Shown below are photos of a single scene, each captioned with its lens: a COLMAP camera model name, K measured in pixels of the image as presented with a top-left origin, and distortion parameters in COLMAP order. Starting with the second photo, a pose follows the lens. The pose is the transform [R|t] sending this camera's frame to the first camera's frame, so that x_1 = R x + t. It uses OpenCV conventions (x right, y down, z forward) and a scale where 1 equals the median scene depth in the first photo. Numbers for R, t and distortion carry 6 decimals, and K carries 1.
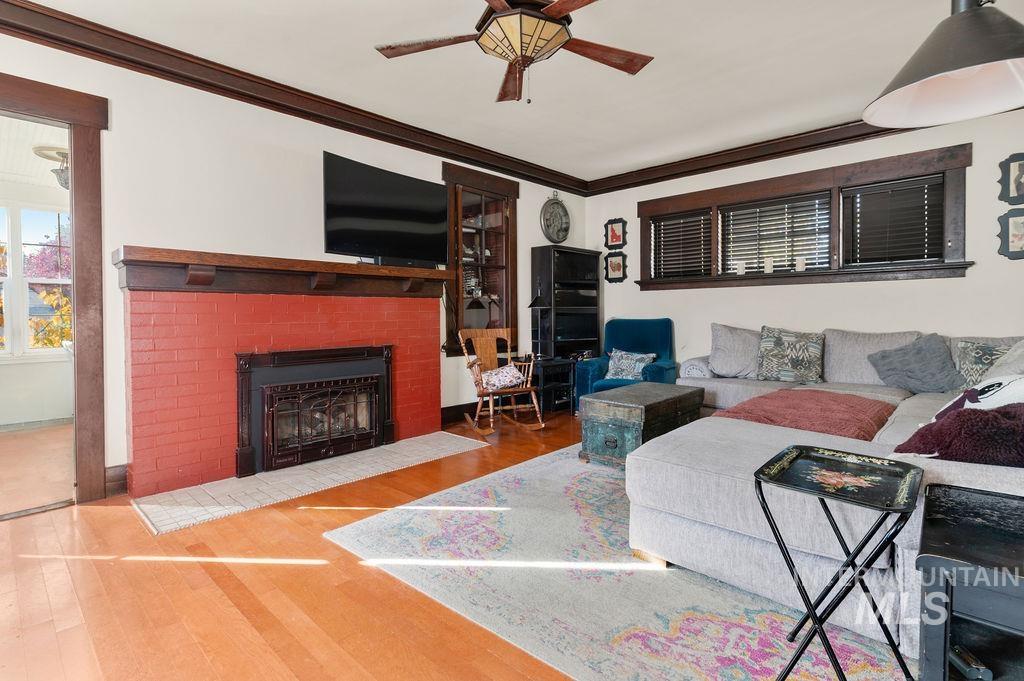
lens RADIAL K [[506.4, 0, 527.5], [0, 506.4, 316.9], [0, 0, 1]] dist [0.028745, 0.000447]
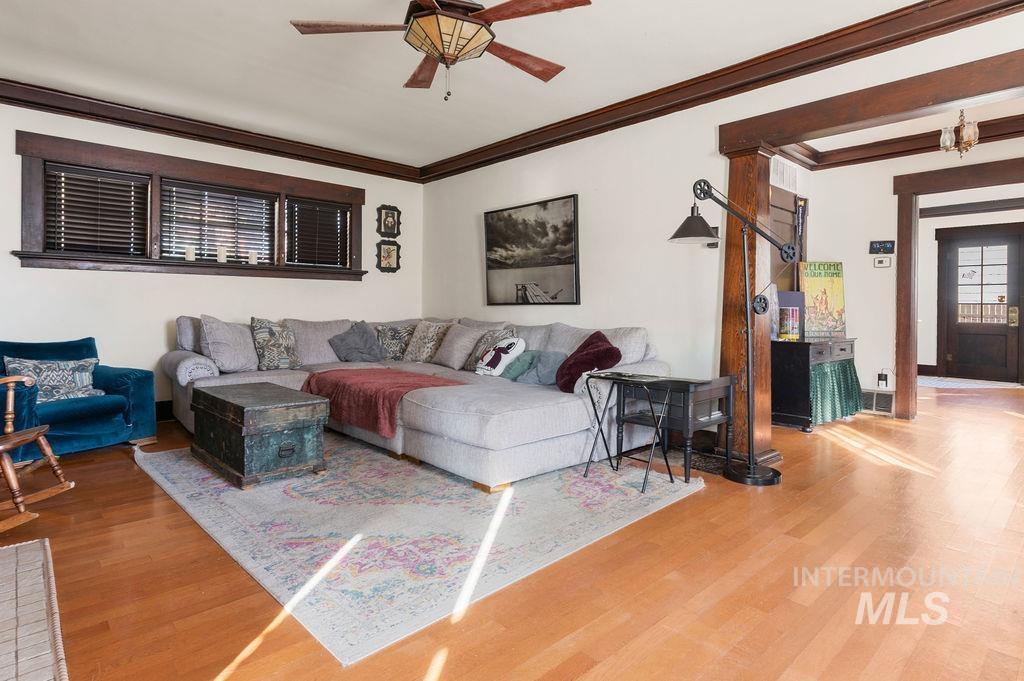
lens RADIAL K [[540.8, 0, 520.2], [0, 540.8, 316.0], [0, 0, 1]] dist [-0.003365, 0.000201]
pose [[0.060734, -0.004839, 0.998142, -0.827921], [0.001000, 0.999988, 0.004787, 0.016408], [-0.998153, 0.000708, 0.060738, 0.624626]]
